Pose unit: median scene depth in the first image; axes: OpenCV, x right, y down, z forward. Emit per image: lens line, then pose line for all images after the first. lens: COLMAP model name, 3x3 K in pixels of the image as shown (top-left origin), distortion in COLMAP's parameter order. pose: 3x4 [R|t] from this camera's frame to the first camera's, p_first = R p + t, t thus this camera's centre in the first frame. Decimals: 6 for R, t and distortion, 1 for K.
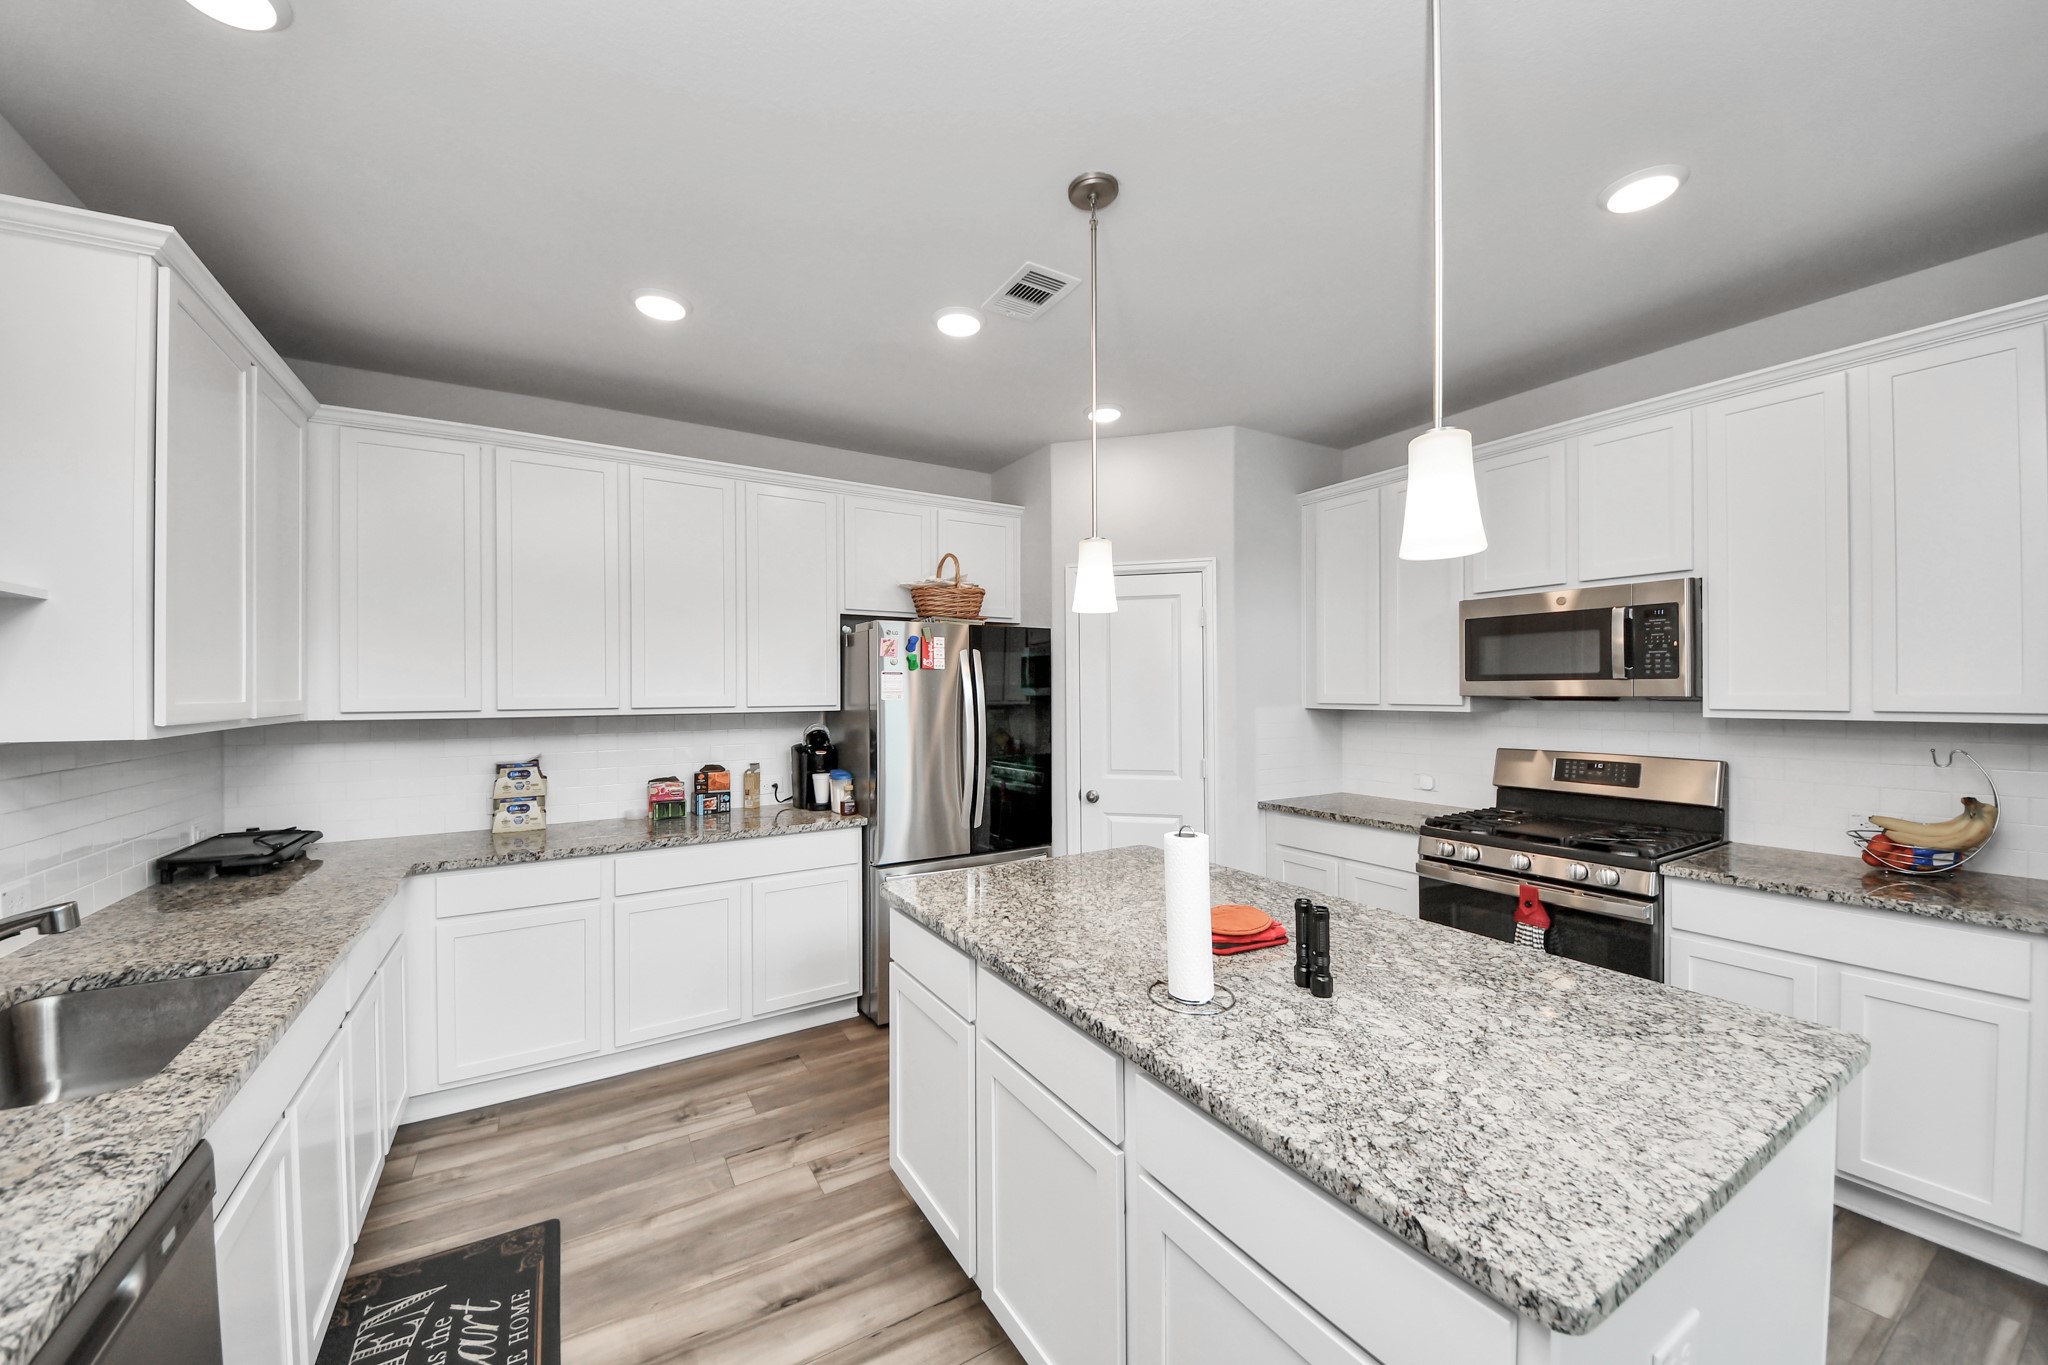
lens RADIAL K [[740.1, 0, 1000.1], [0, 740.1, 684.4], [0, 0, 1]] dist [0.003731, -0.001029]
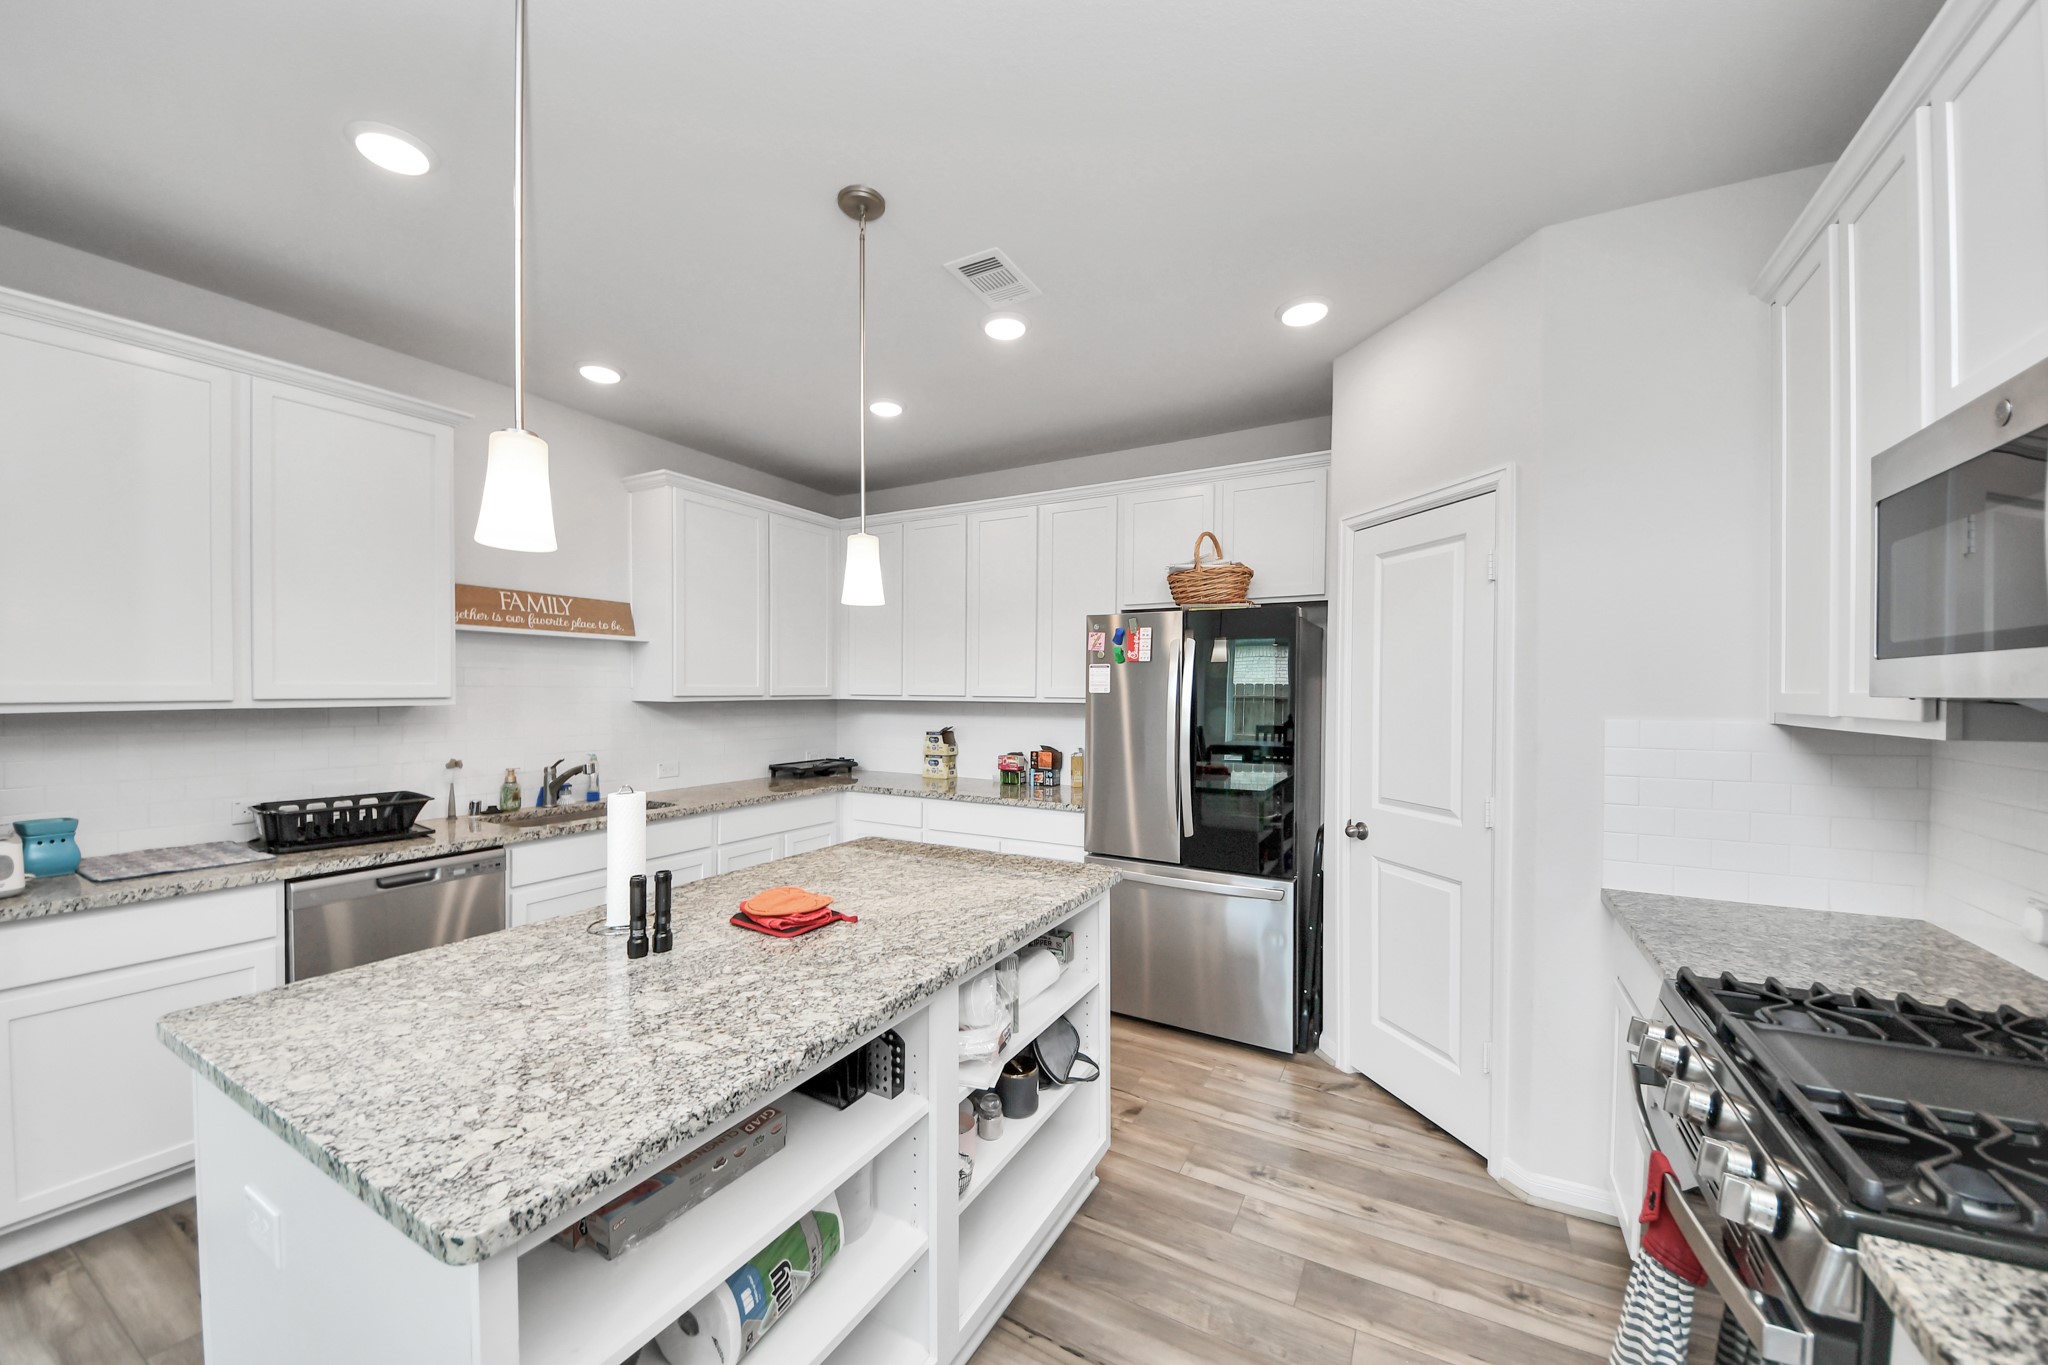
lens RADIAL K [[740.1, 0, 1033.0], [0, 740.1, 700.5], [0, 0, 1]] dist [0.003731, -0.001029]
pose [[0.528452, 0.021045, -0.848702, 0.807075], [-0.000379, 0.999698, 0.024553, 0.007980], [0.848963, -0.012654, 0.528301, 0.448694]]
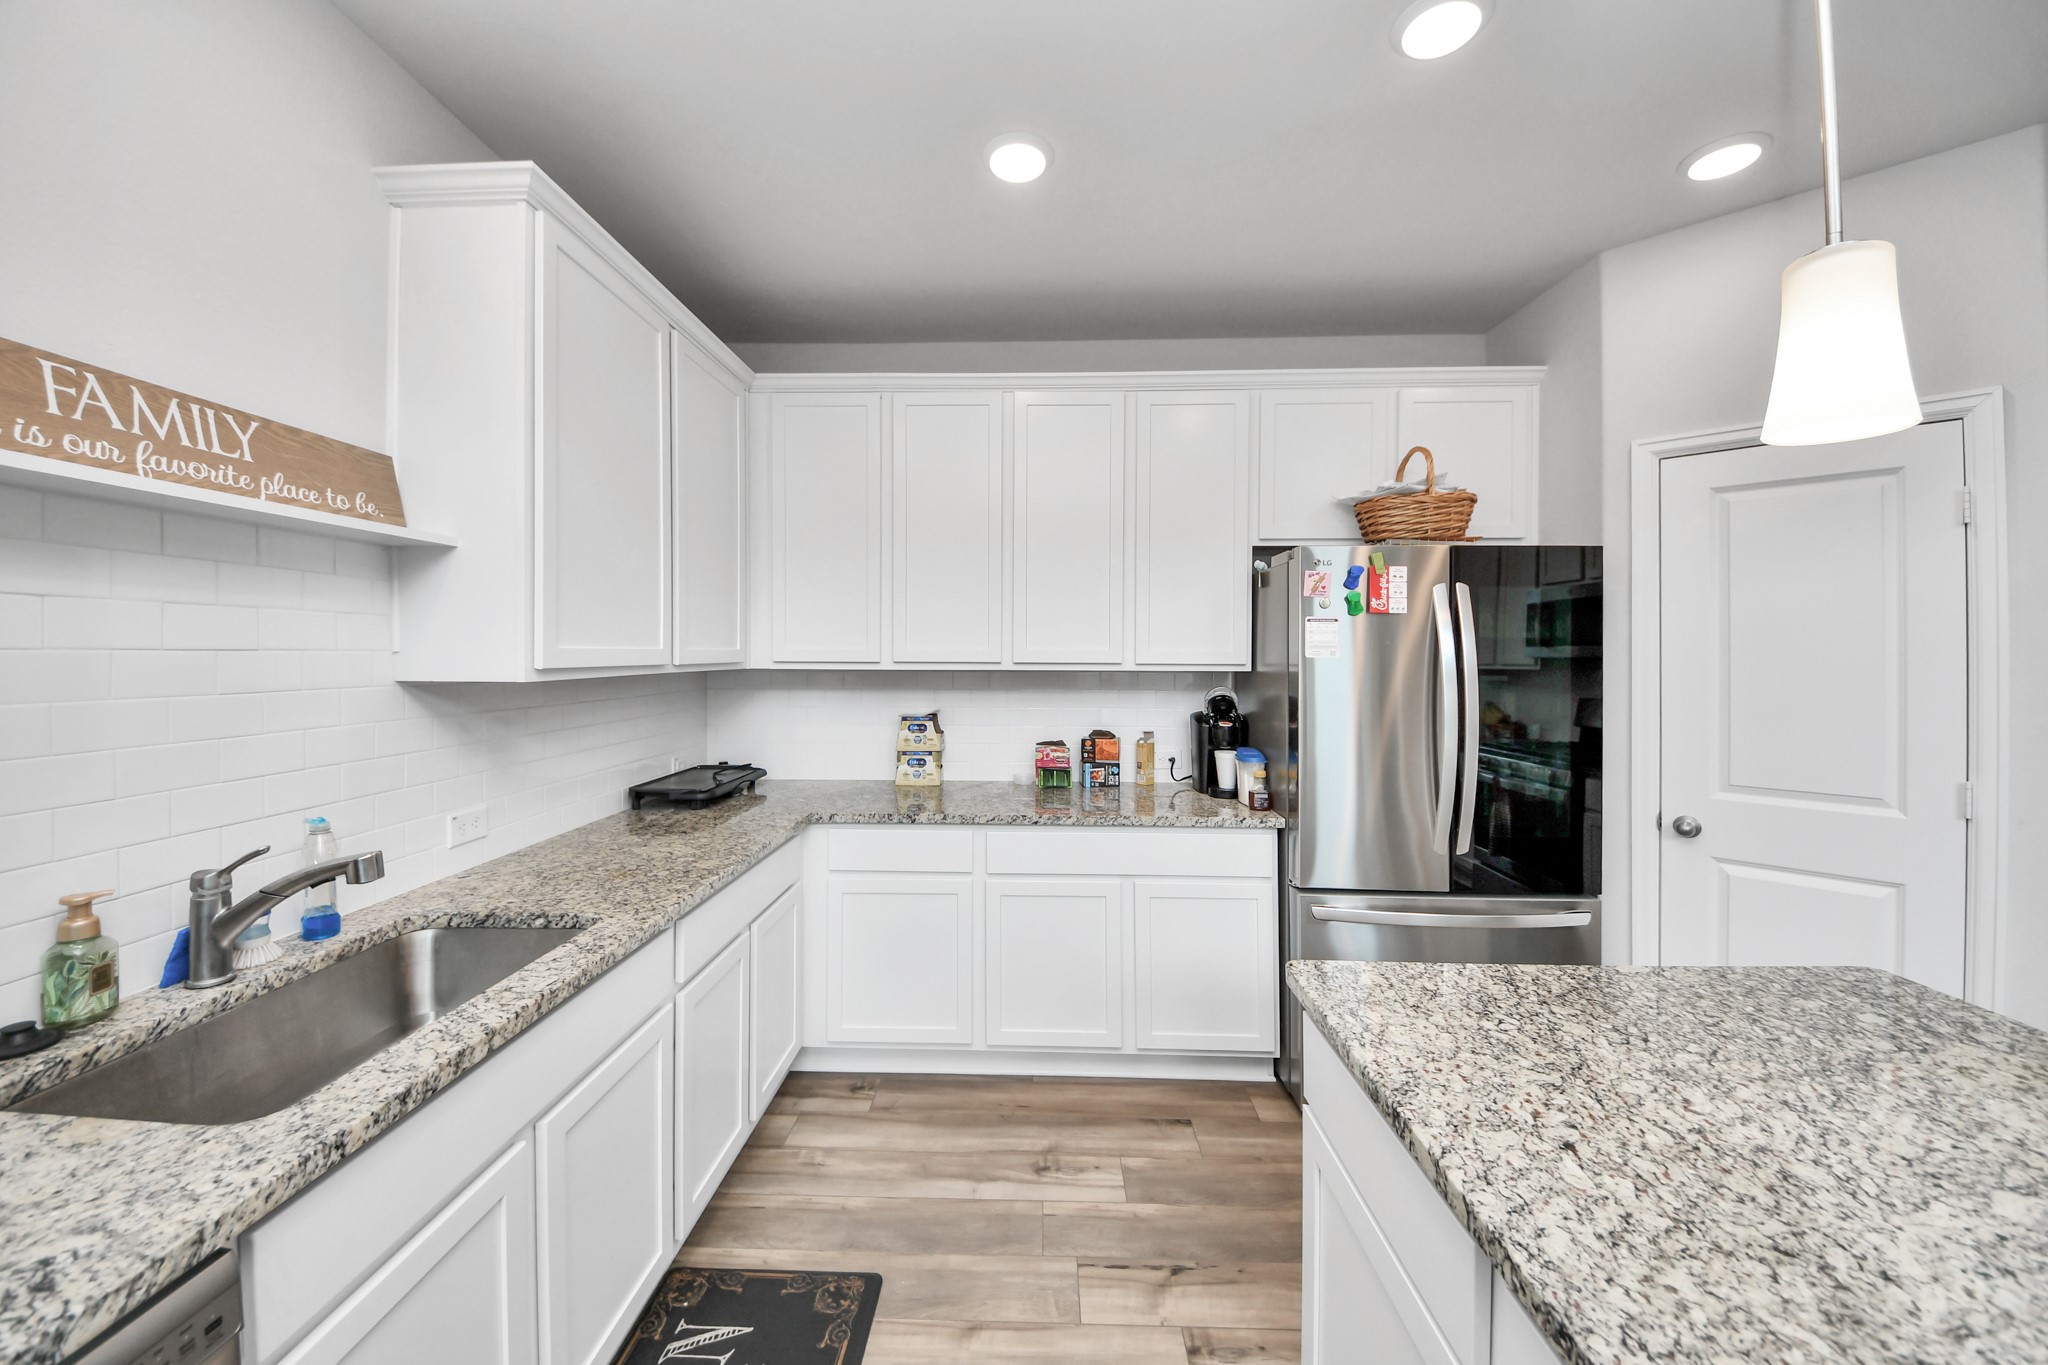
lens RADIAL K [[740.1, 0, 1021.6], [0, 740.1, 640.0], [0, 0, 1]] dist [0.003731, -0.001029]
pose [[0.852031, 0.003768, -0.523478, -0.025228], [-0.006357, 0.999975, -0.003149, 0.009590], [0.523453, 0.006011, 0.852033, 0.289867]]
